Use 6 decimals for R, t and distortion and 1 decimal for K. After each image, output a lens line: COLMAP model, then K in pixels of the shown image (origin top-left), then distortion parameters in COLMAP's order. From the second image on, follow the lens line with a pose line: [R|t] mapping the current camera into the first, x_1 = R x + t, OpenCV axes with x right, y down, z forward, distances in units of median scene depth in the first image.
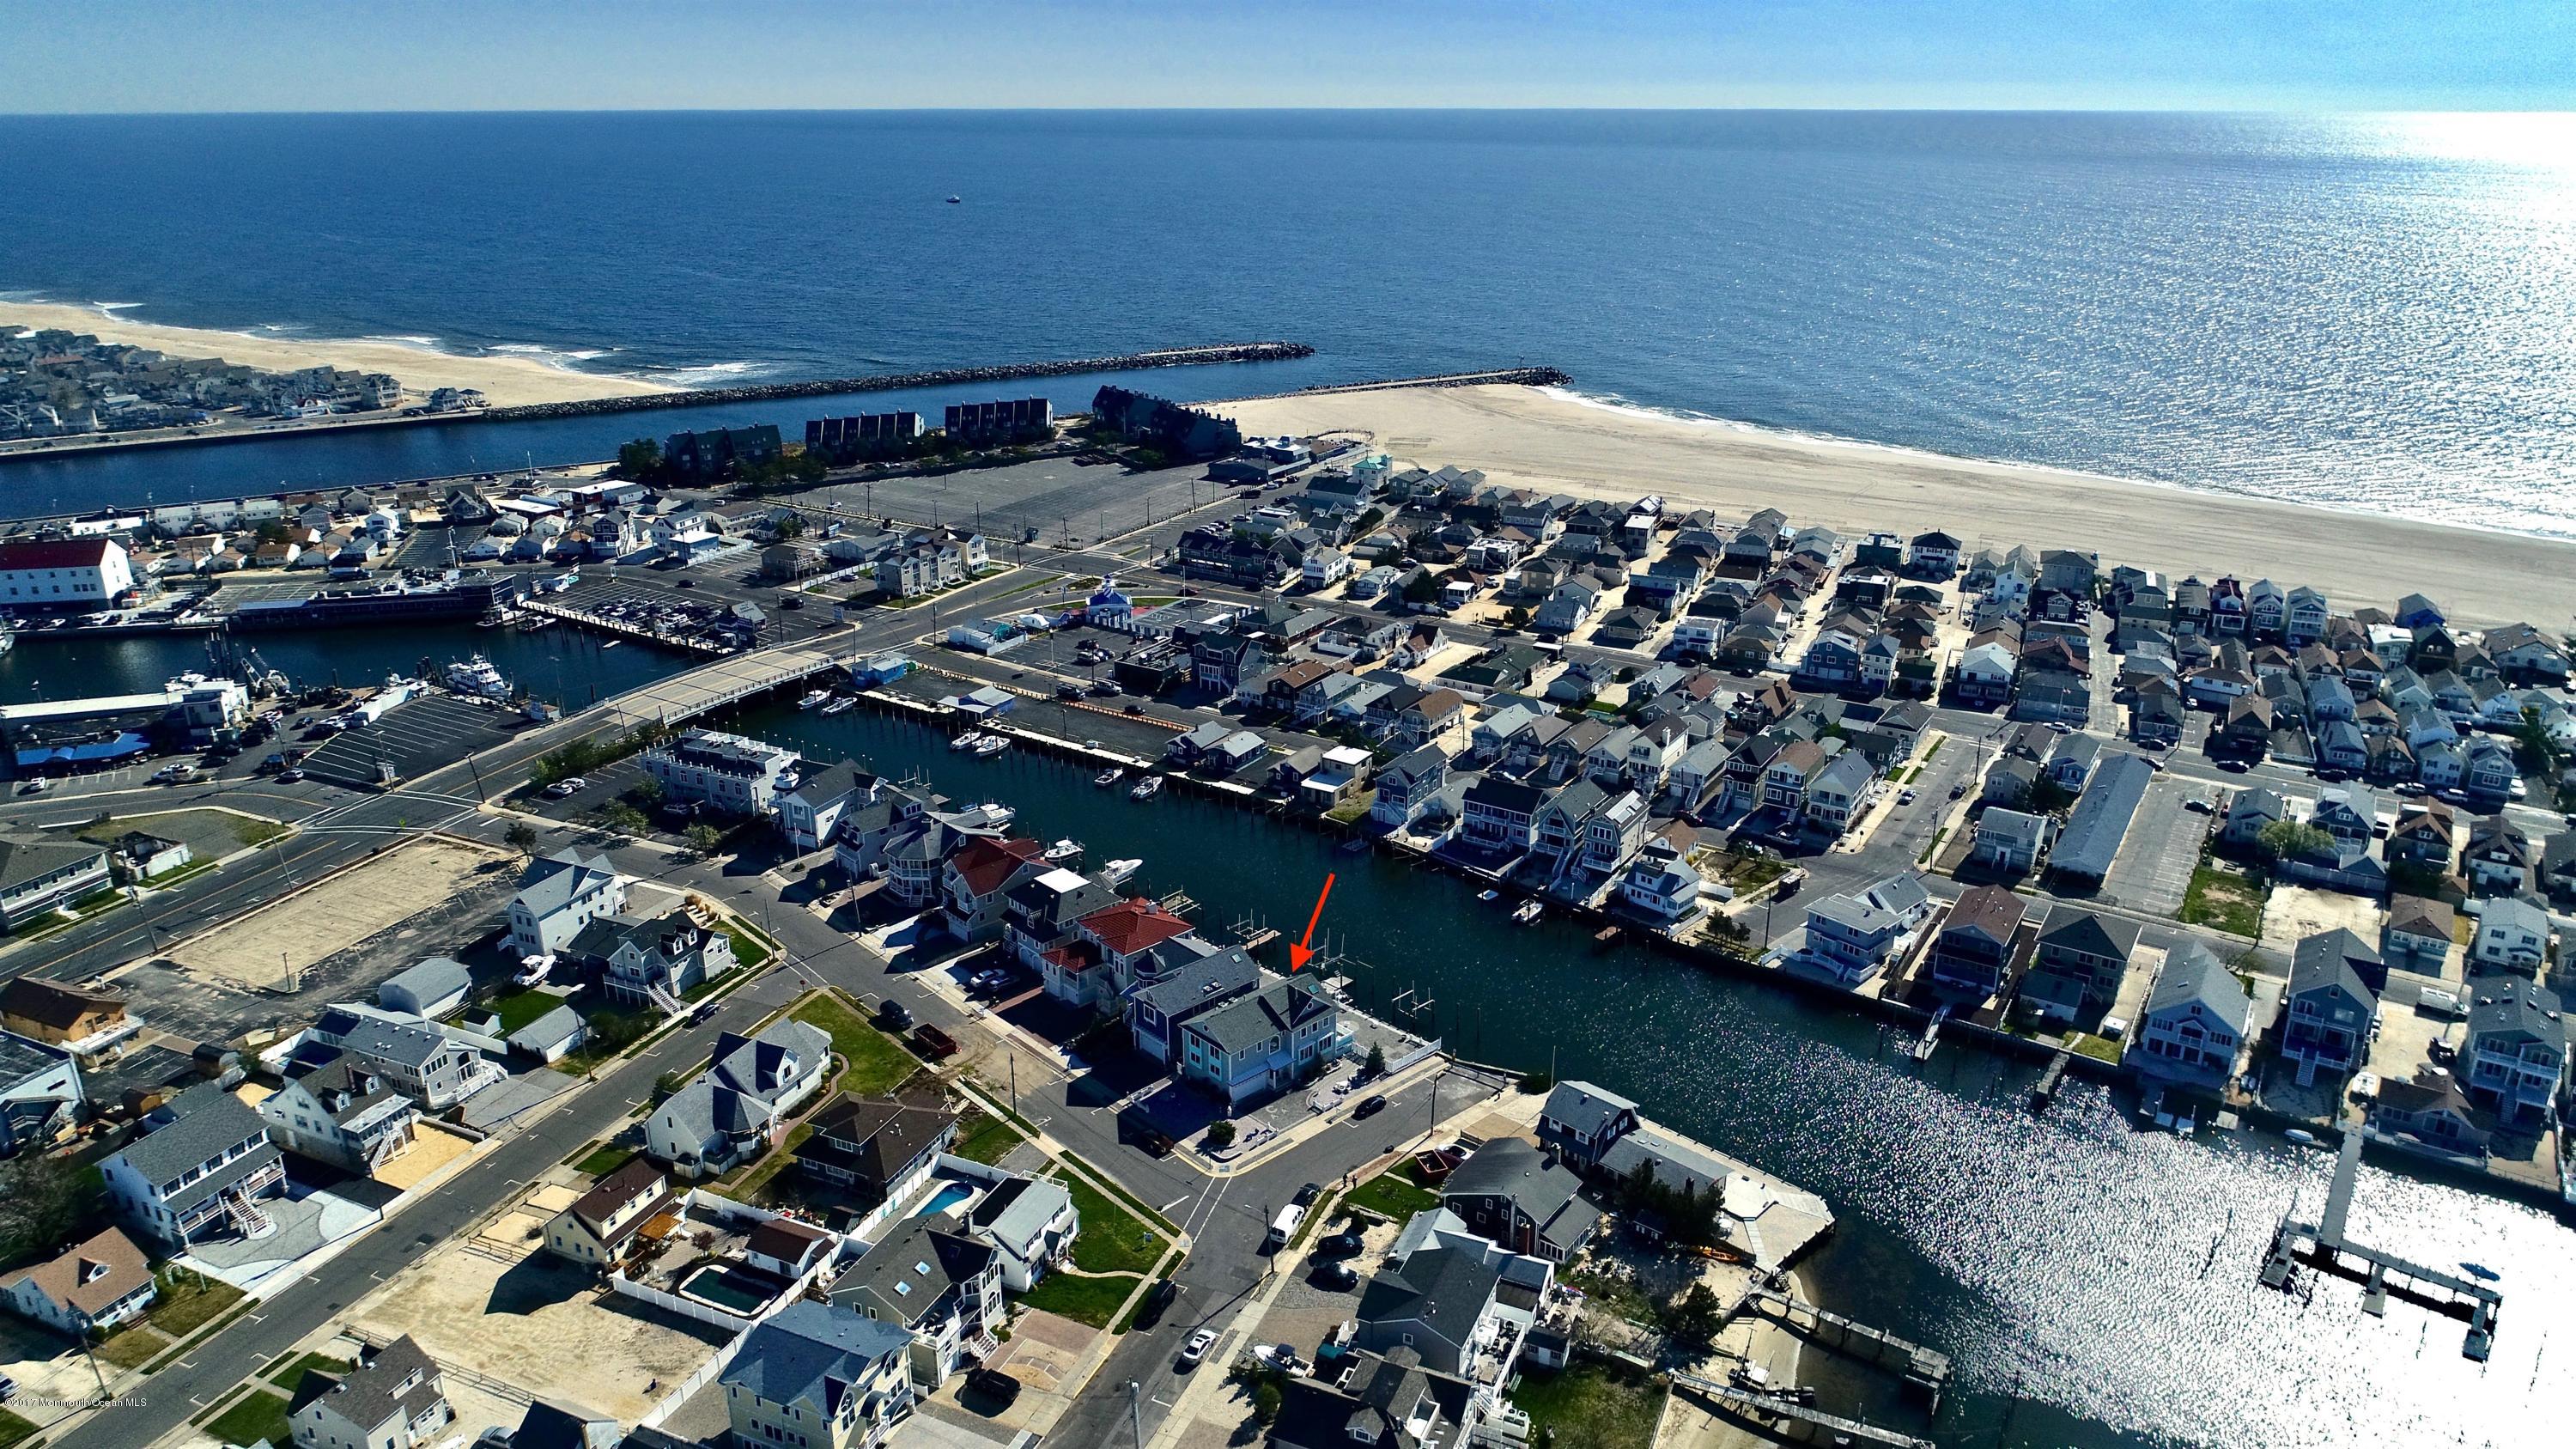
lens RADIAL K [[1739.1, 0, 1288.0], [0, 1739.1, 724.5], [0, 0, 1]] dist [0.001869, -0.000947]
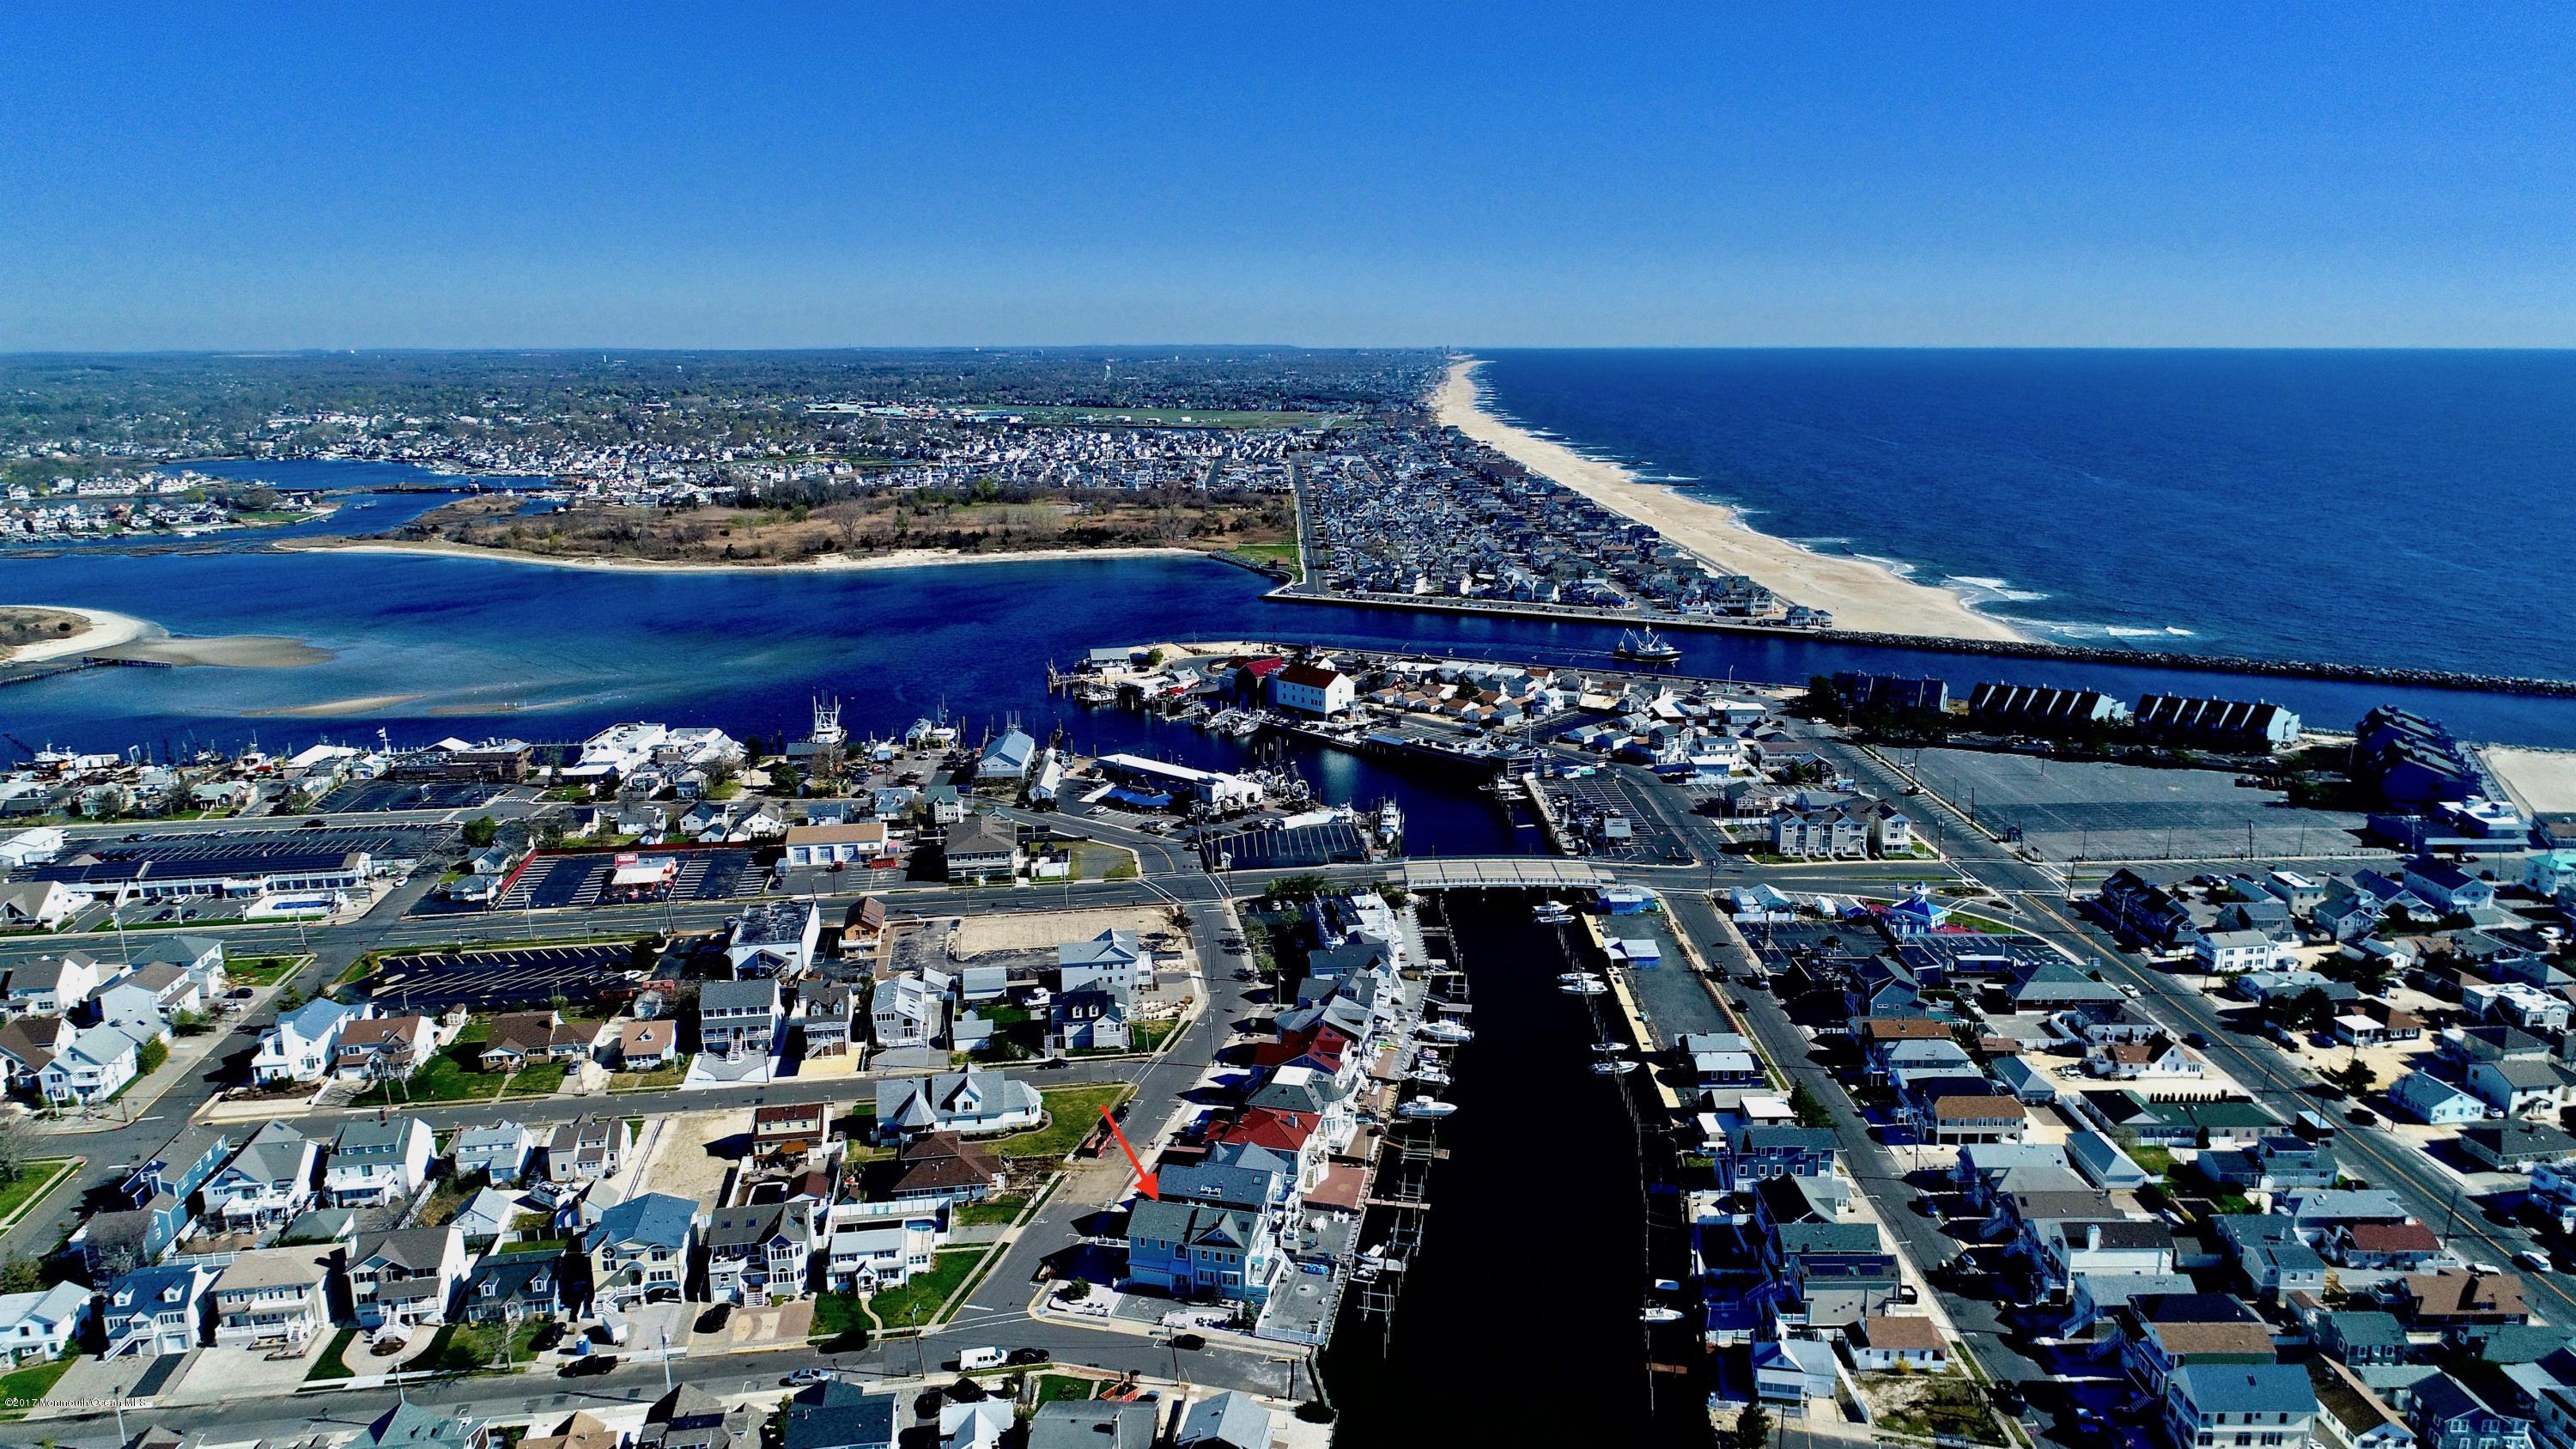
lens RADIAL K [[1739.1, 0, 1288.0], [0, 1739.1, 724.5], [0, 0, 1]] dist [0.001869, -0.000947]
pose [[0.544355, 0.184720, -0.818264, 0.611588], [-0.284998, 0.958156, 0.026703, -0.128104], [0.788957, 0.218668, 0.574222, 0.255085]]
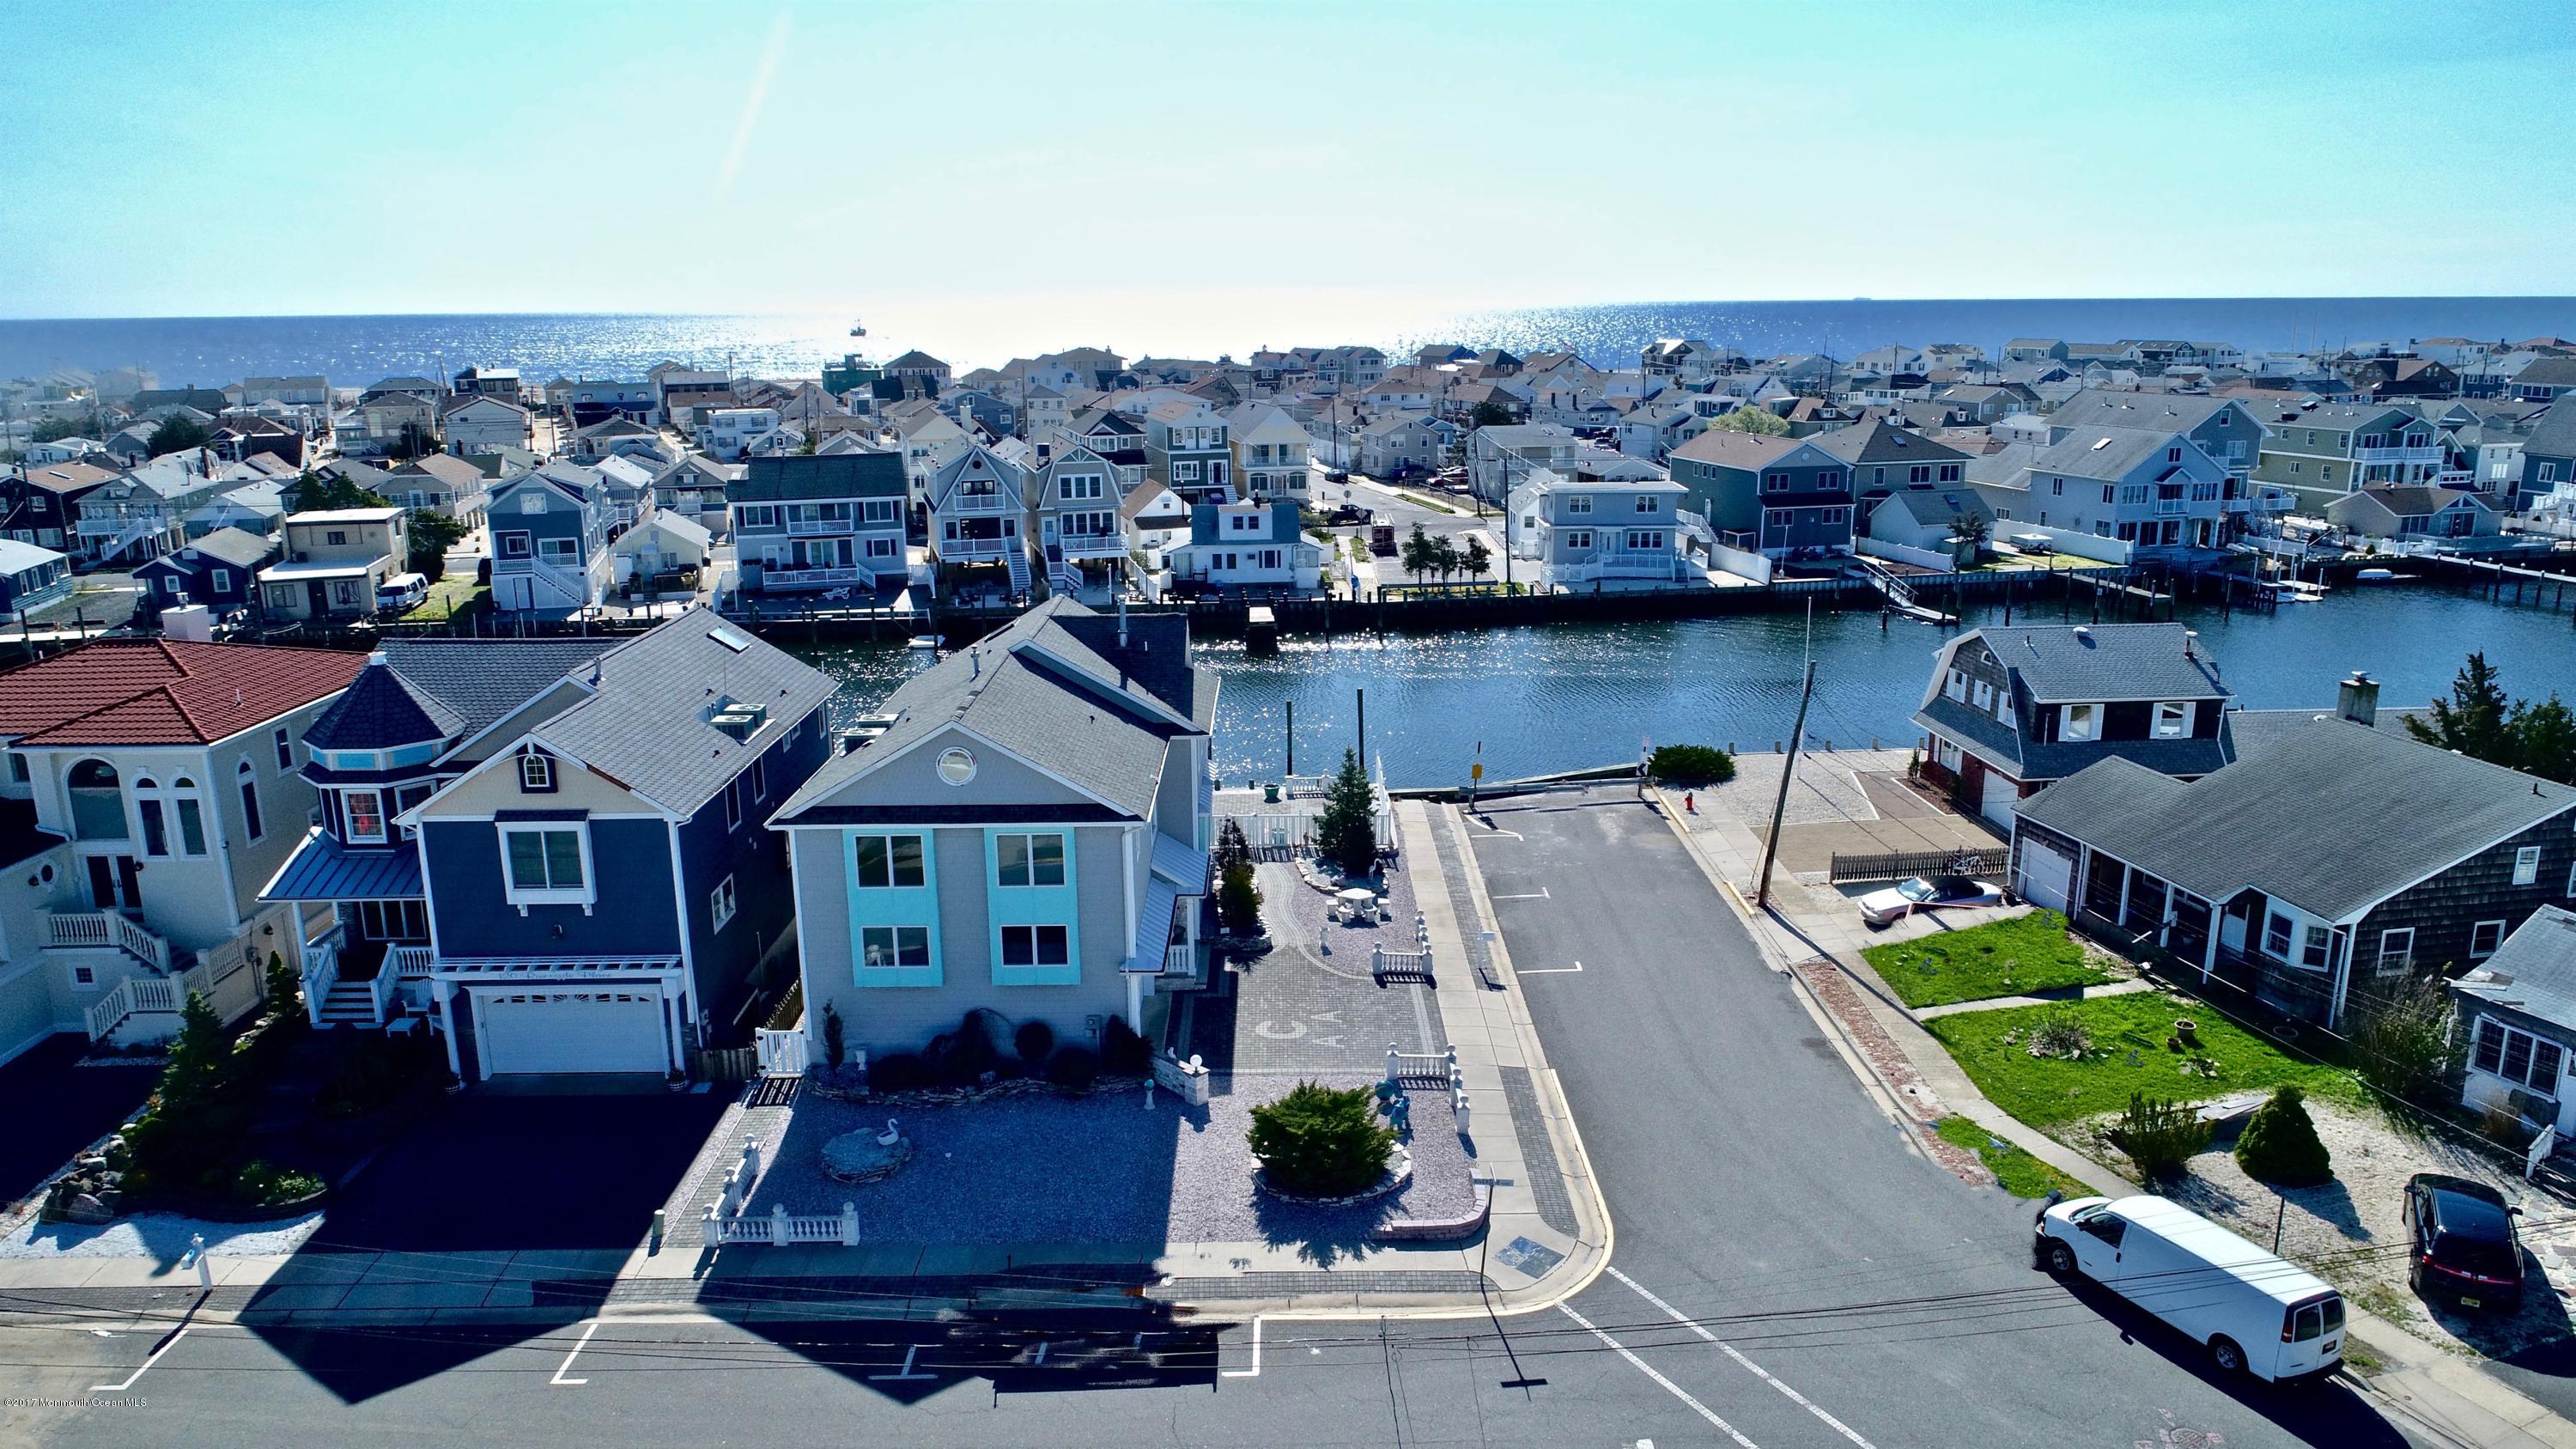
lens RADIAL K [[1730.9, 0, 1288.0], [0, 1730.9, 724.5], [0, 0, 1]] dist [0.009298, -0.000956]
pose [[0.677819, -0.185007, 0.711571, -0.118946], [0.263872, 0.964557, -0.000574, 0.127872], [-0.686245, 0.188153, 0.702614, 0.581031]]
